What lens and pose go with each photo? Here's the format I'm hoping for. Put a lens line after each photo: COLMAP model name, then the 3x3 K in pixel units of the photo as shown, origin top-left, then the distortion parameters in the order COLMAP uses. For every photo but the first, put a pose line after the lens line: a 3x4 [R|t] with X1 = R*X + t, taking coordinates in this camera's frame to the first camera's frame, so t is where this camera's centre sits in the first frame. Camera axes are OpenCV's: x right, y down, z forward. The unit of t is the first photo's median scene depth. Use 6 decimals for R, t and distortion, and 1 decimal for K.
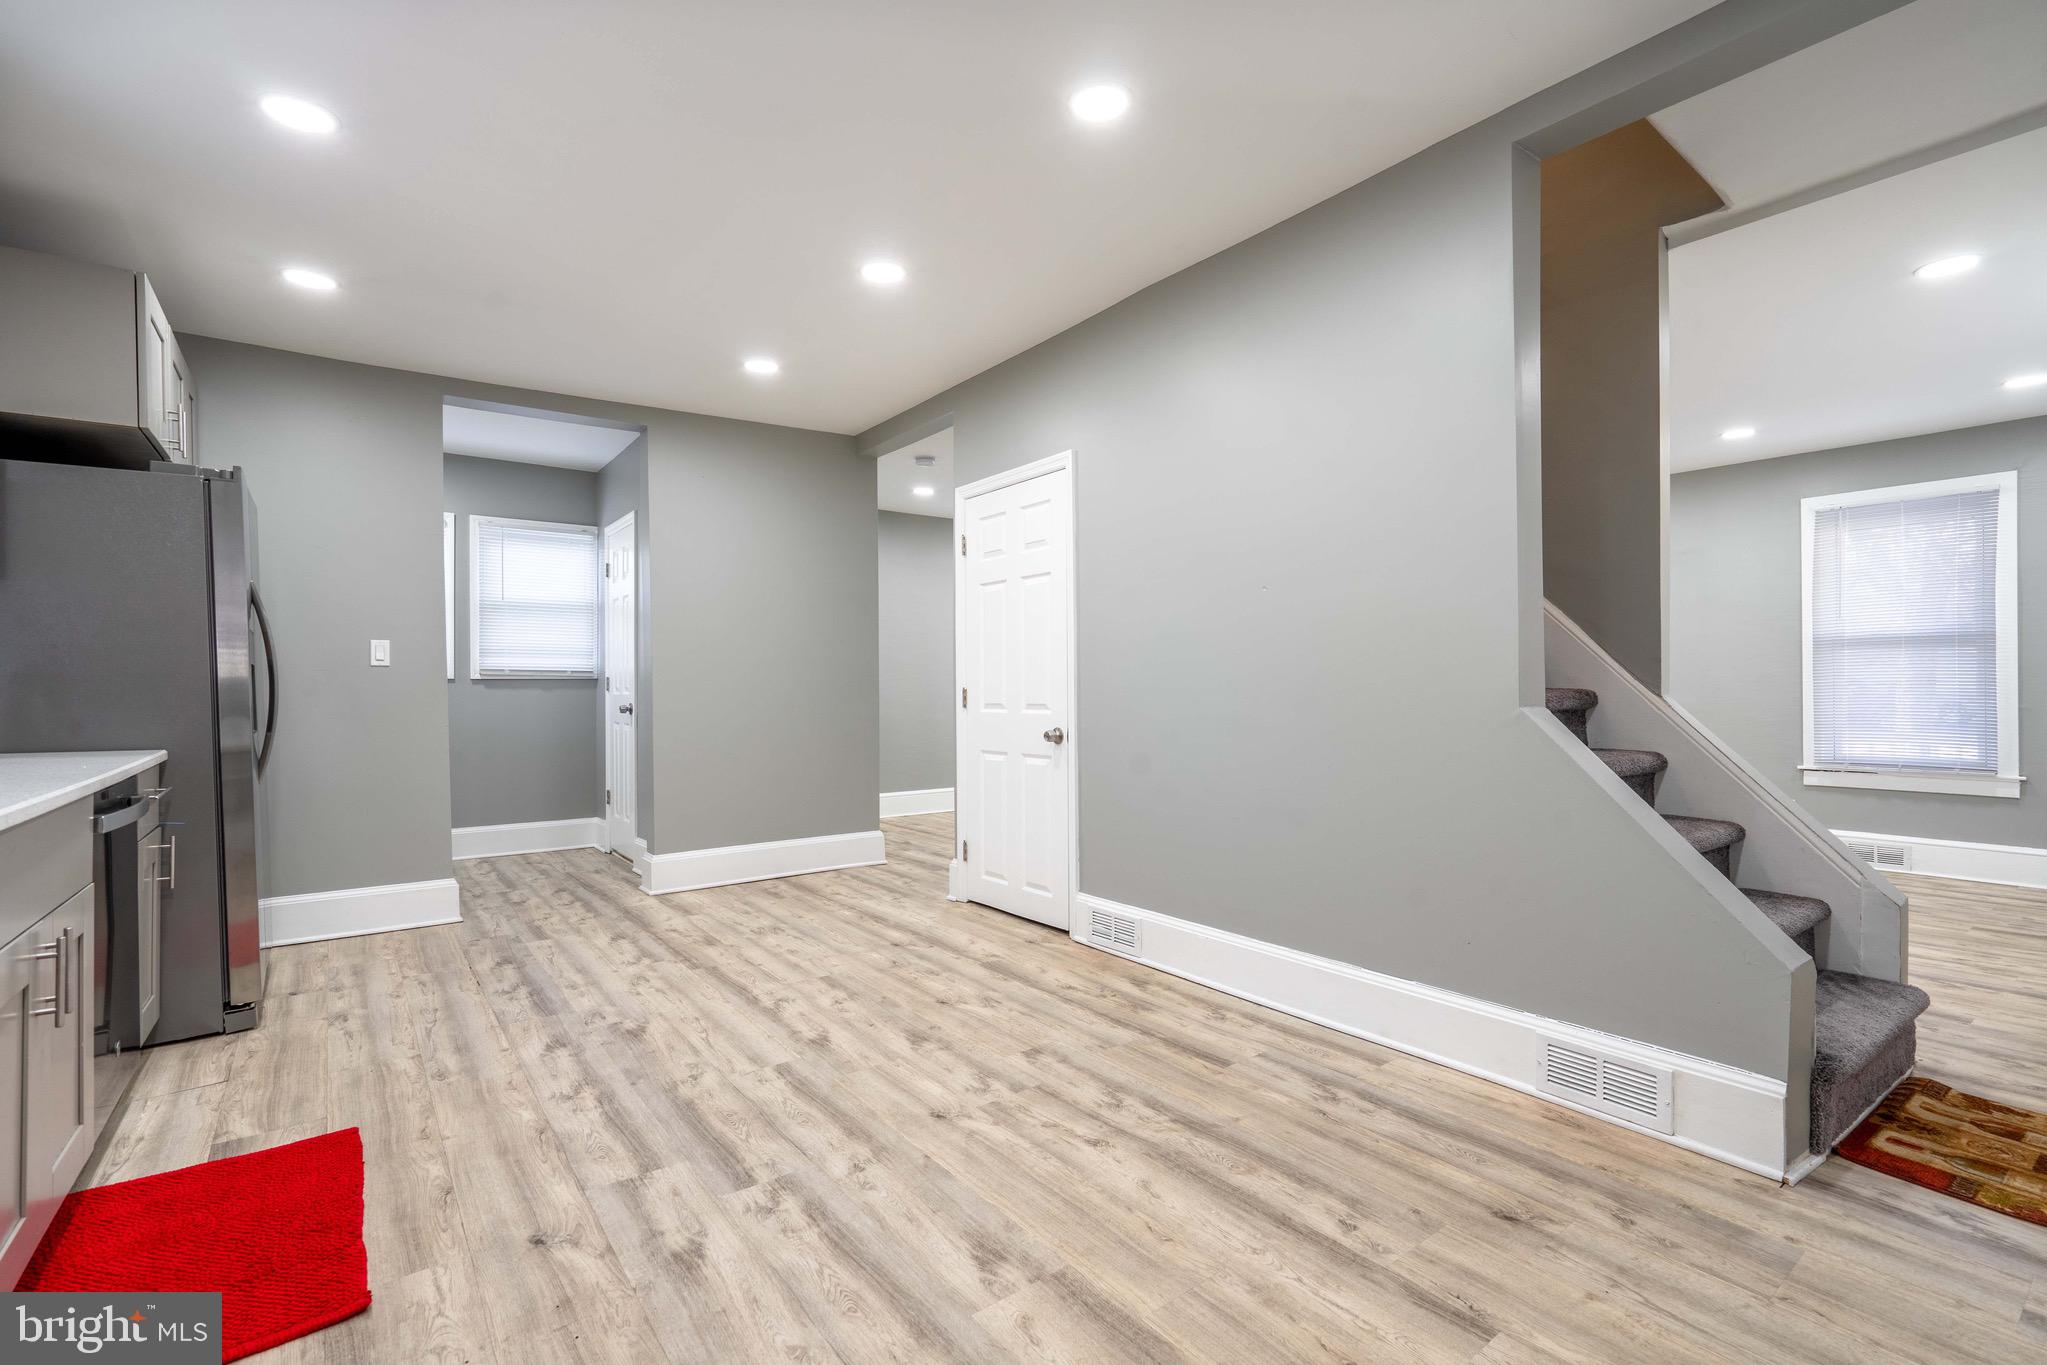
lens RADIAL K [[917.1, 0, 1023.0], [0, 917.1, 691.6], [0, 0, 1]] dist [-0.003463, 0.001022]
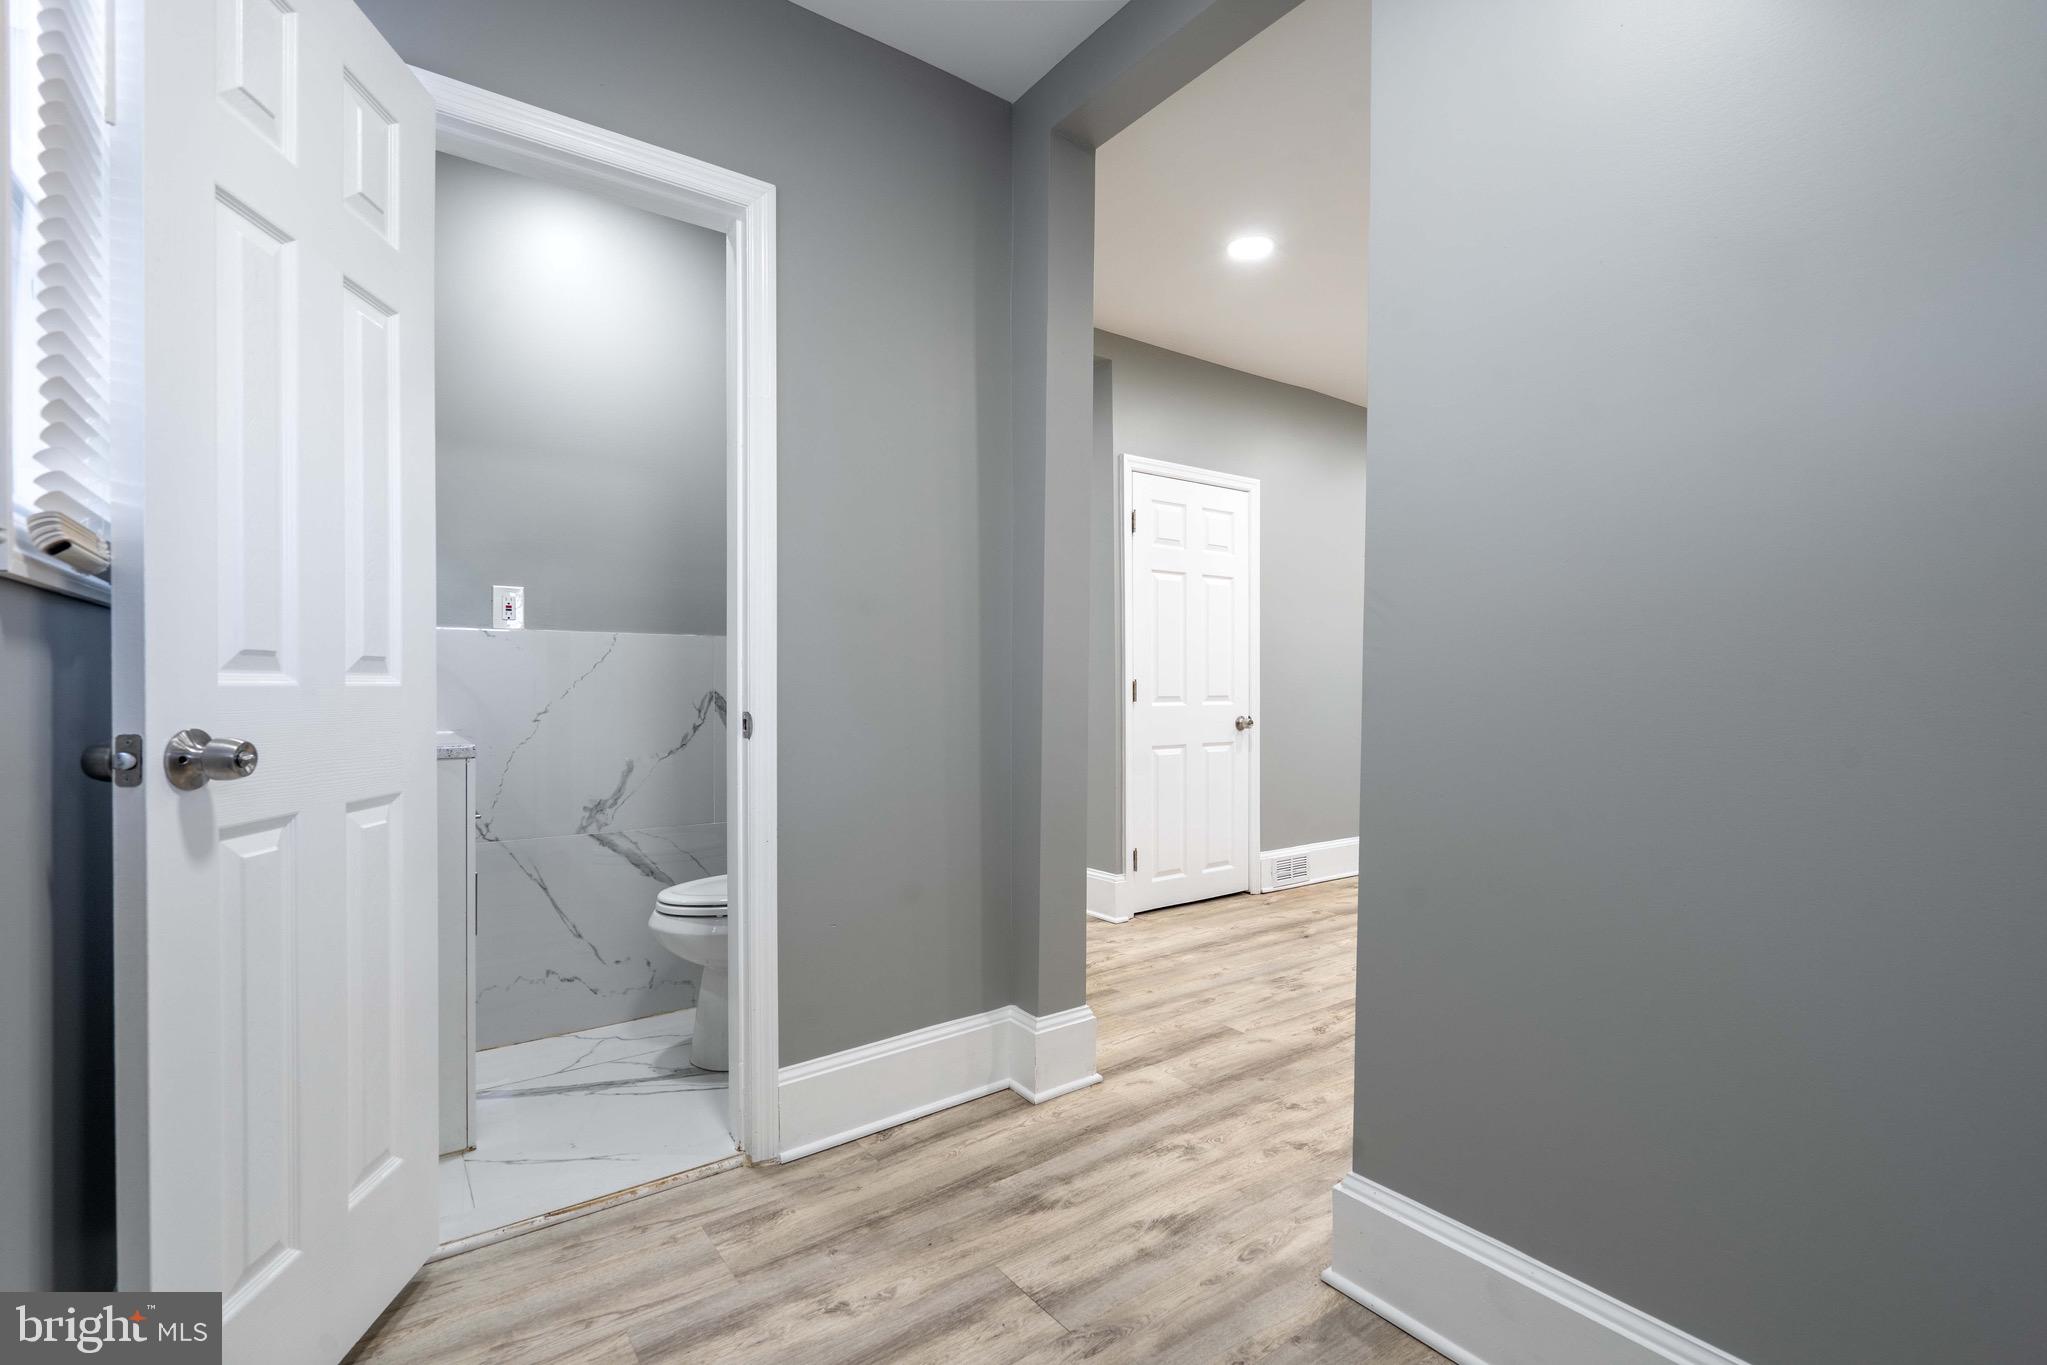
lens RADIAL K [[917.1, 0, 1023.0], [0, 917.1, 691.6], [0, 0, 1]] dist [-0.003463, 0.001022]
pose [[0.019596, 0.003137, 0.999803, -1.101942], [0.007842, 0.999964, -0.003291, 0.011038], [-0.999777, 0.007905, 0.019571, 1.243222]]
